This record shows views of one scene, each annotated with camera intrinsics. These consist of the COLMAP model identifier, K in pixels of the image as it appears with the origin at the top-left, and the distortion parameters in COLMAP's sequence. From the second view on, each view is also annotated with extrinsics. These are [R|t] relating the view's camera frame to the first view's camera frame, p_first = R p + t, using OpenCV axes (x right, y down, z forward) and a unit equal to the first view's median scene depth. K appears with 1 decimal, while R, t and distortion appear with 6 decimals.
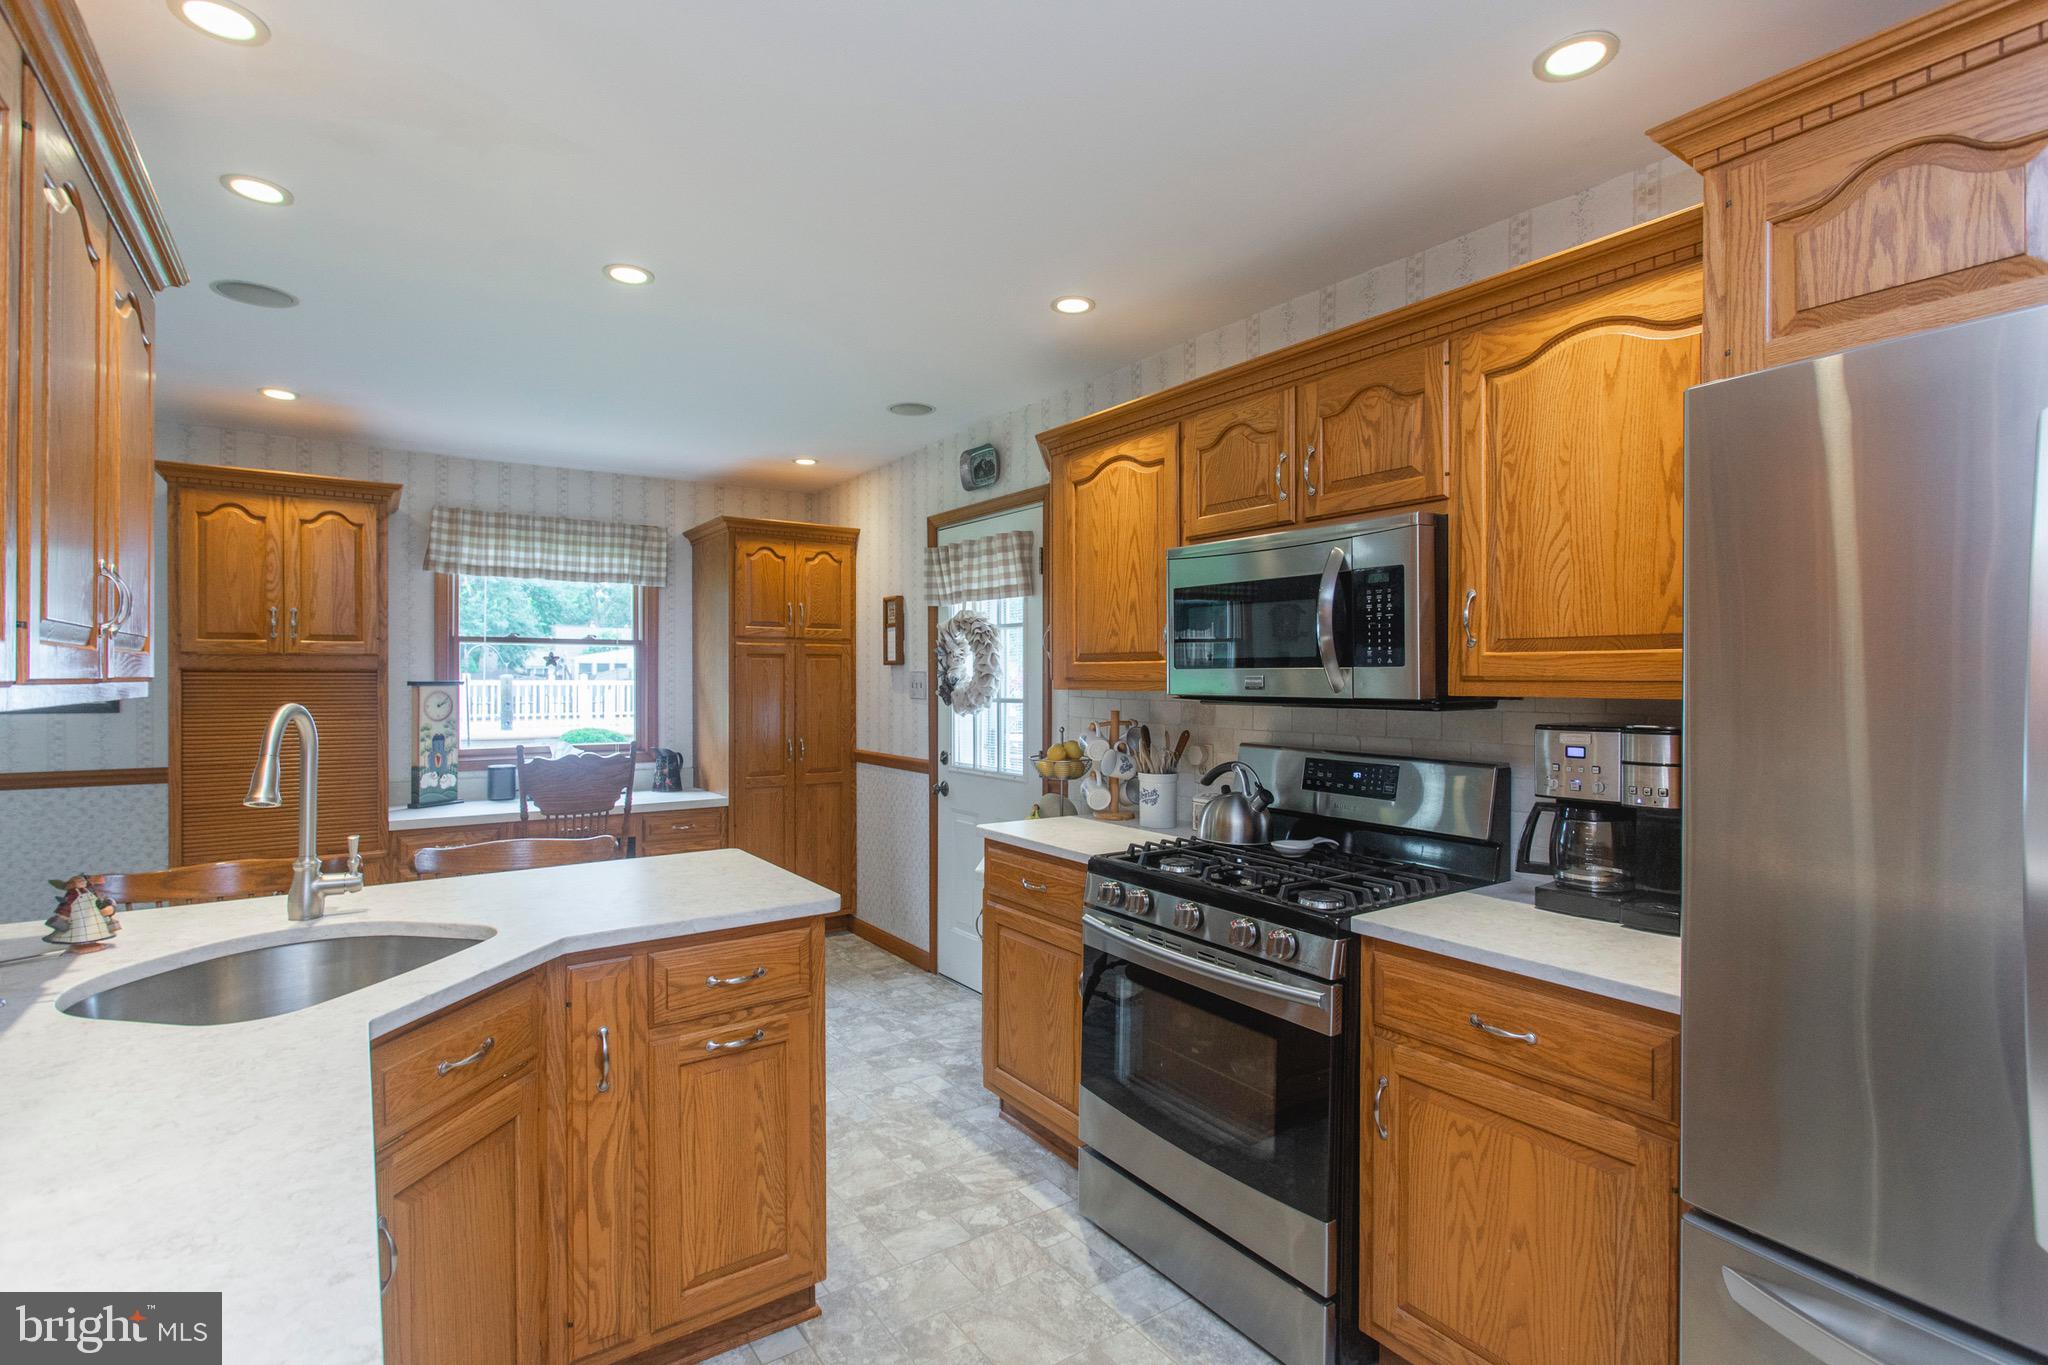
lens RADIAL K [[964.5, 0, 1029.0], [0, 964.5, 680.1], [0, 0, 1]] dist [-0.007937, 0.005668]
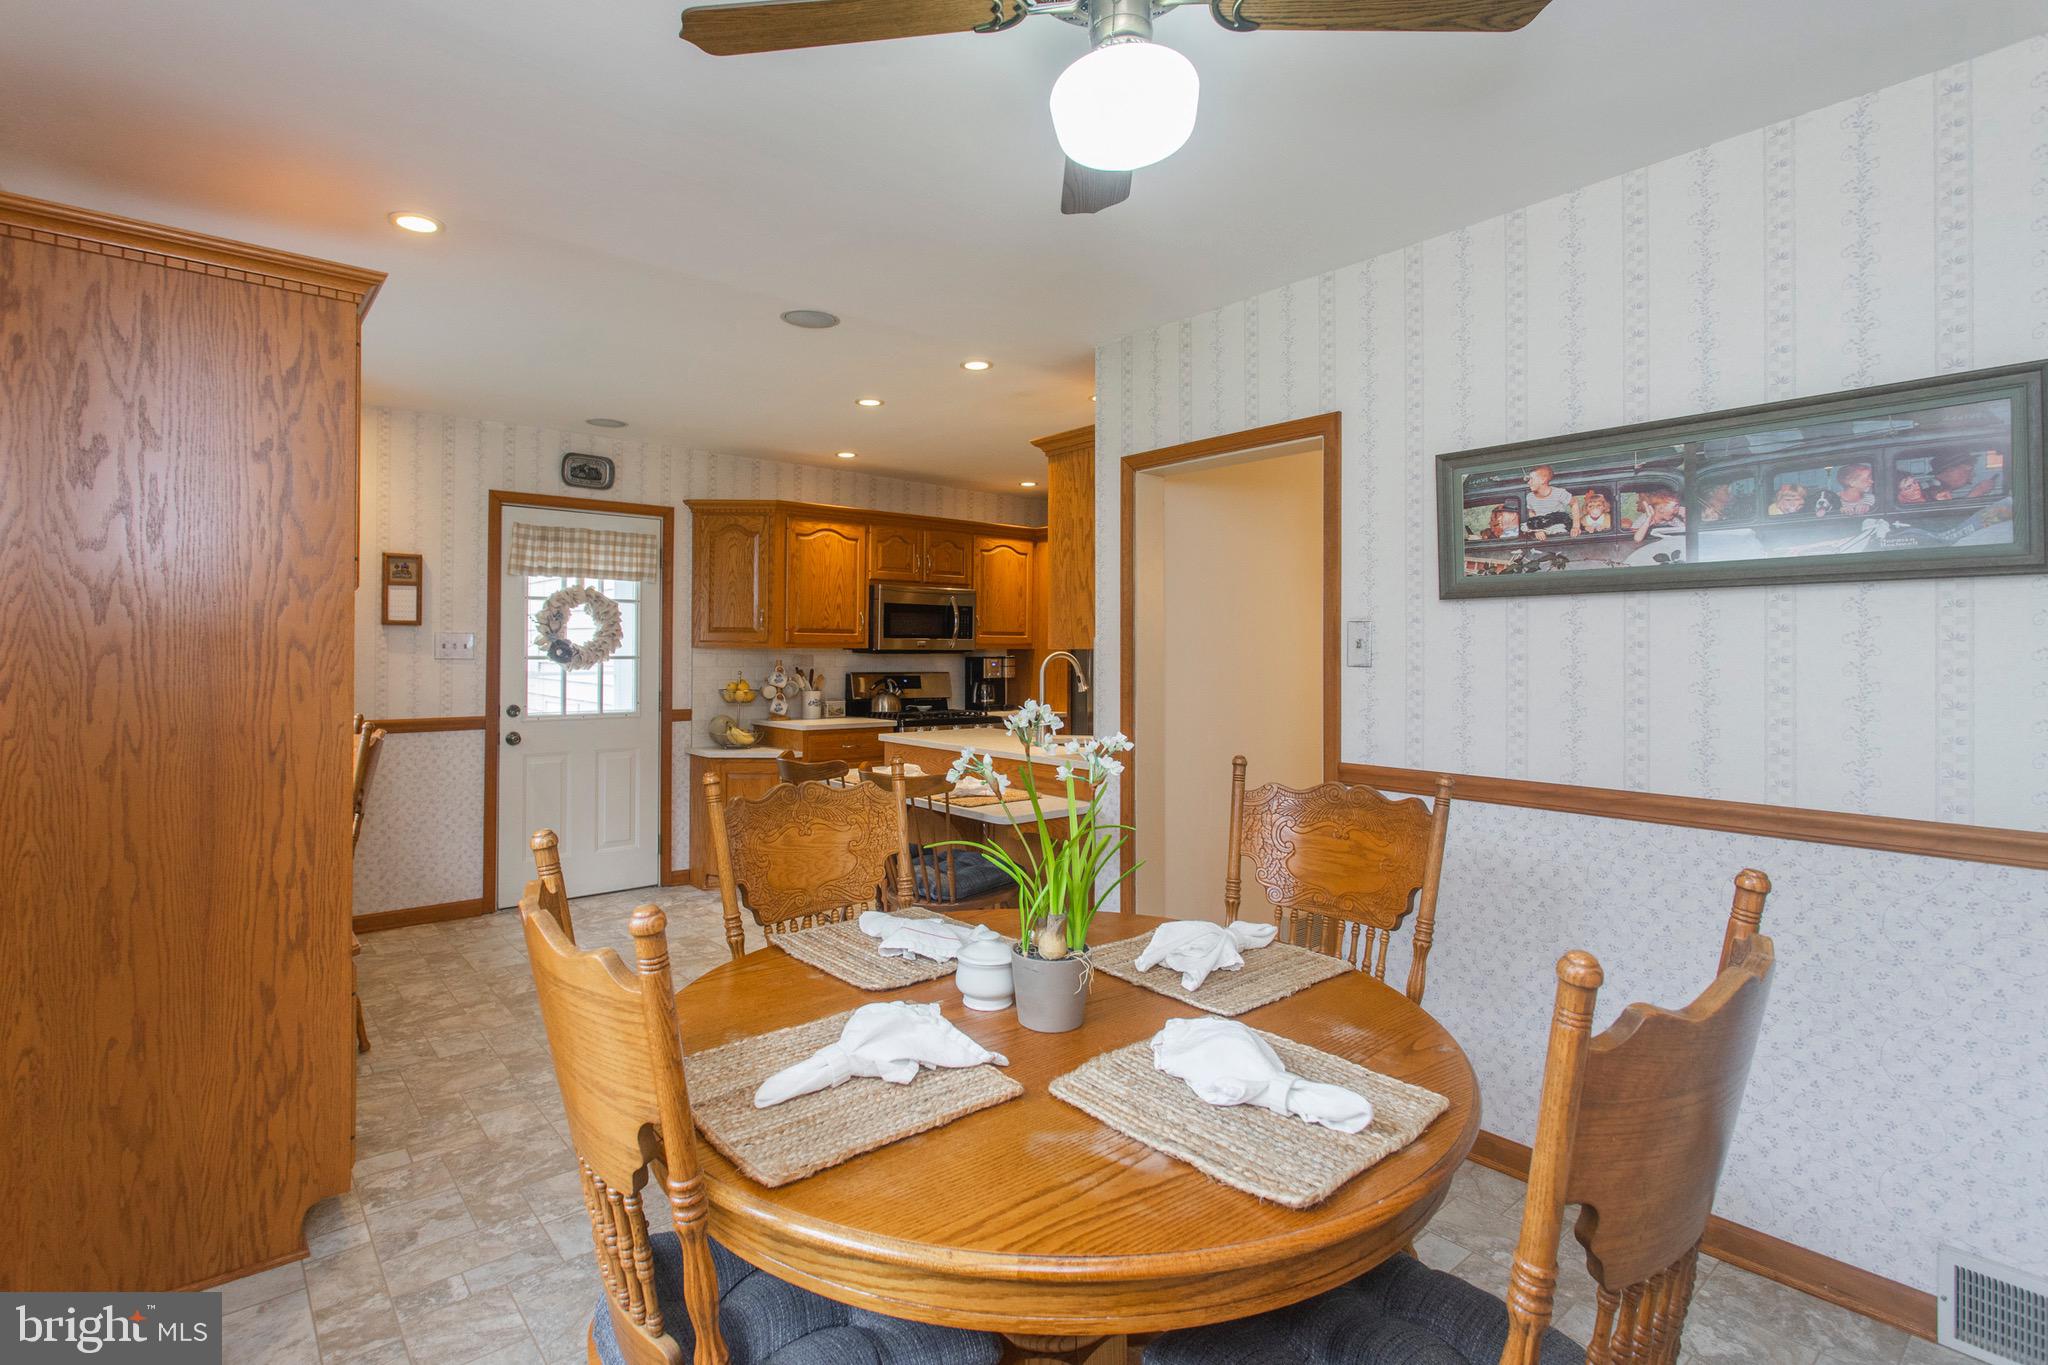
lens RADIAL K [[982.6, 0, 988.2], [0, 982.6, 642.3], [0, 0, 1]] dist [-0.001629, 0.000173]
pose [[-0.066541, 0.006755, 0.997761, -1.535616], [-0.002034, 0.999974, -0.006906, 0.009620], [-0.997782, -0.002488, -0.066526, 0.644599]]
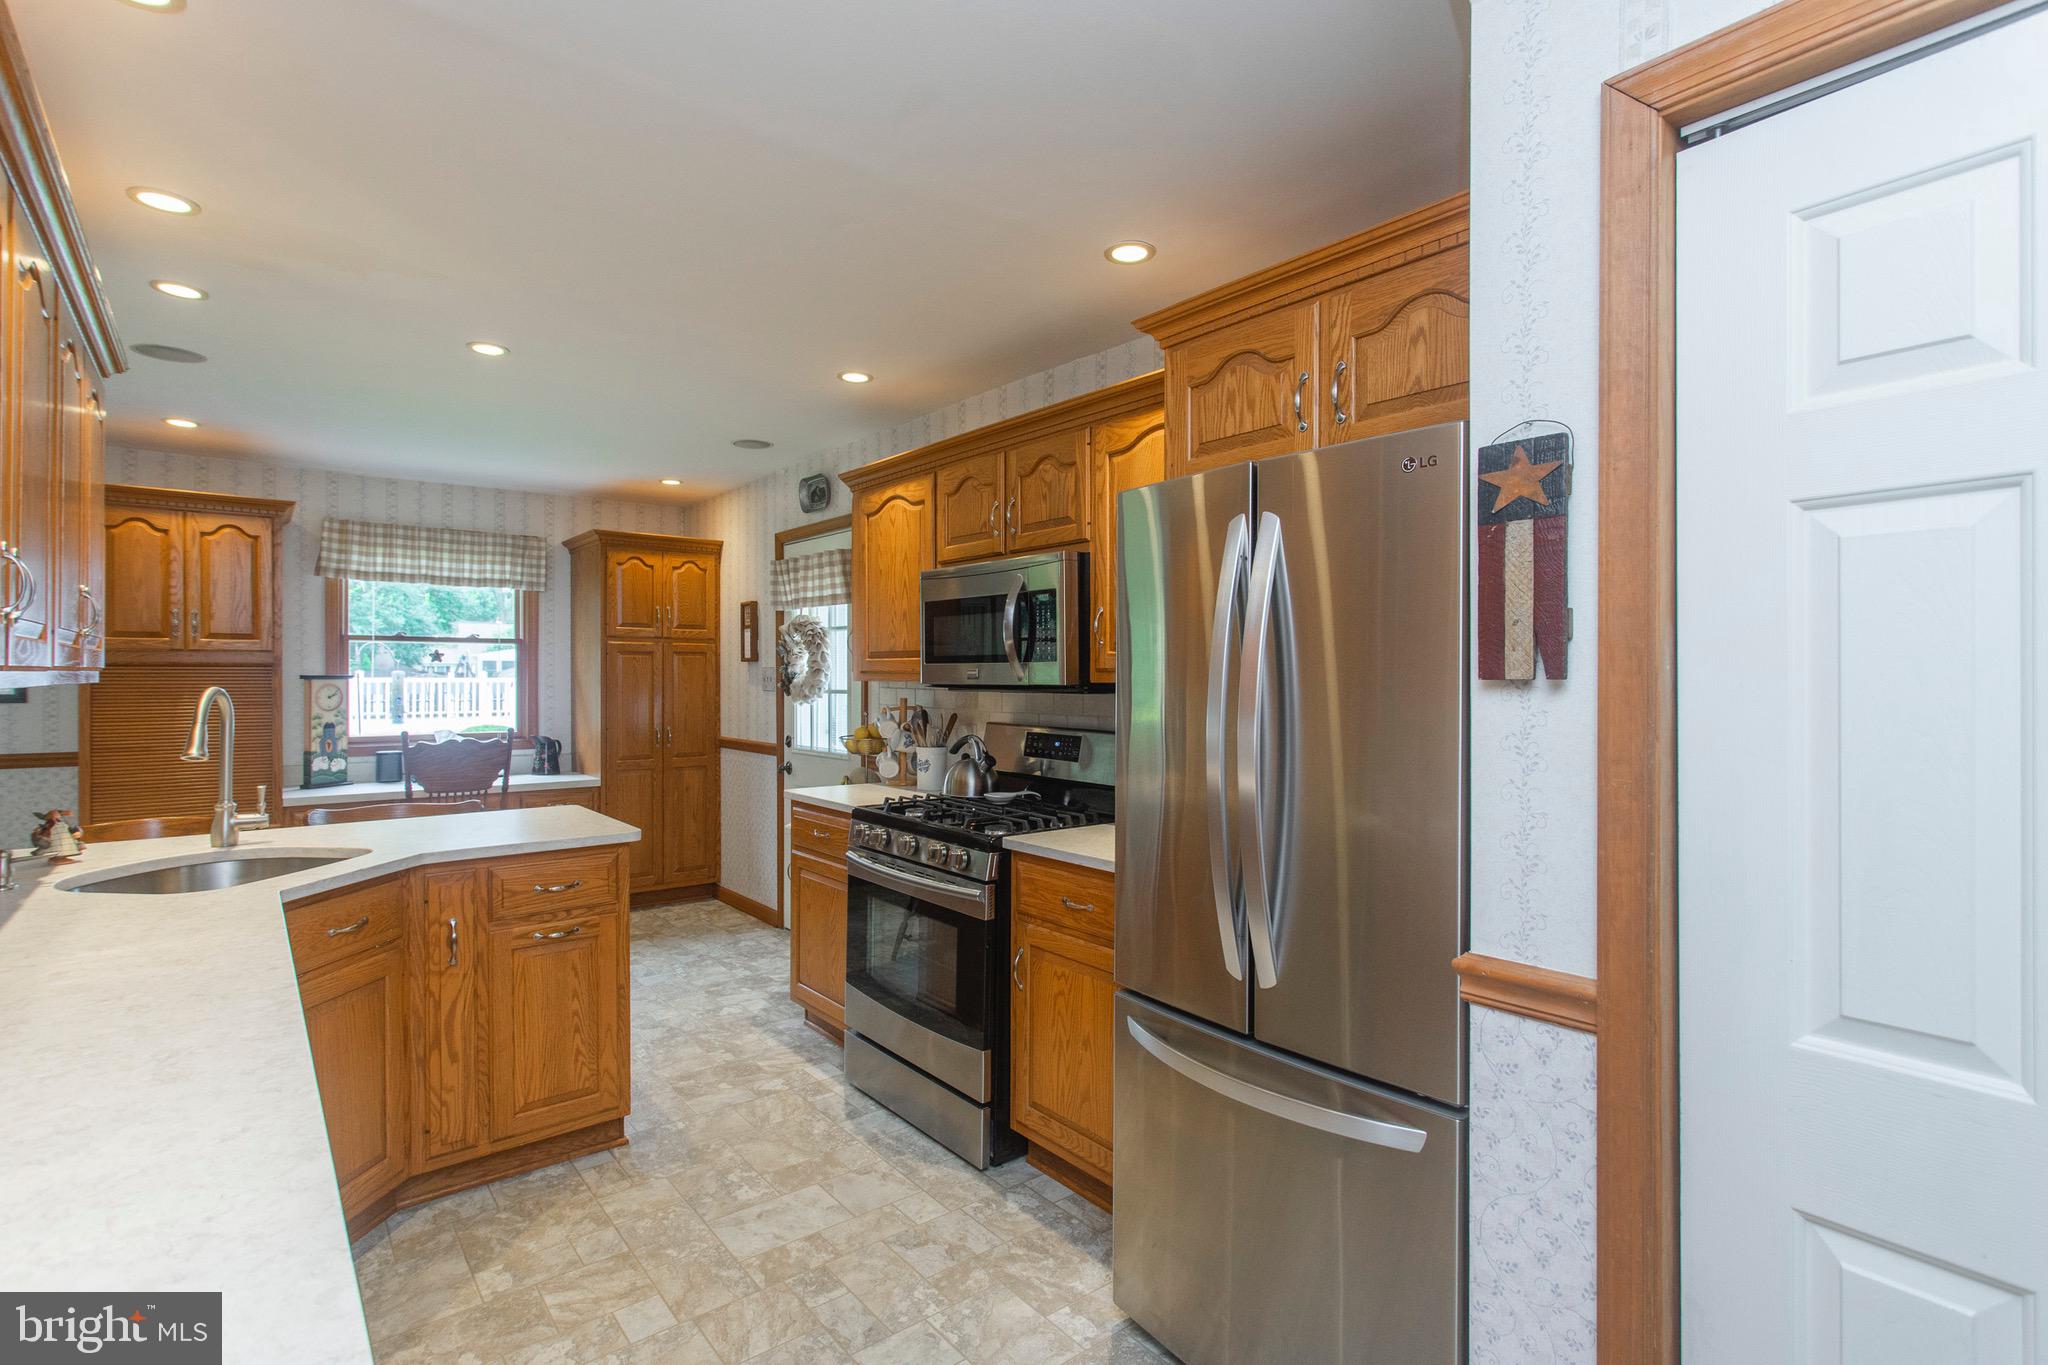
lens RADIAL K [[964.5, 0, 1029.0], [0, 964.5, 680.1], [0, 0, 1]] dist [-0.007937, 0.005668]
pose [[0.996978, 0.000258, 0.077678, 0.134577], [-0.000360, 0.999999, 0.001297, 0.006107], [-0.077677, -0.001321, 0.996978, -0.216967]]
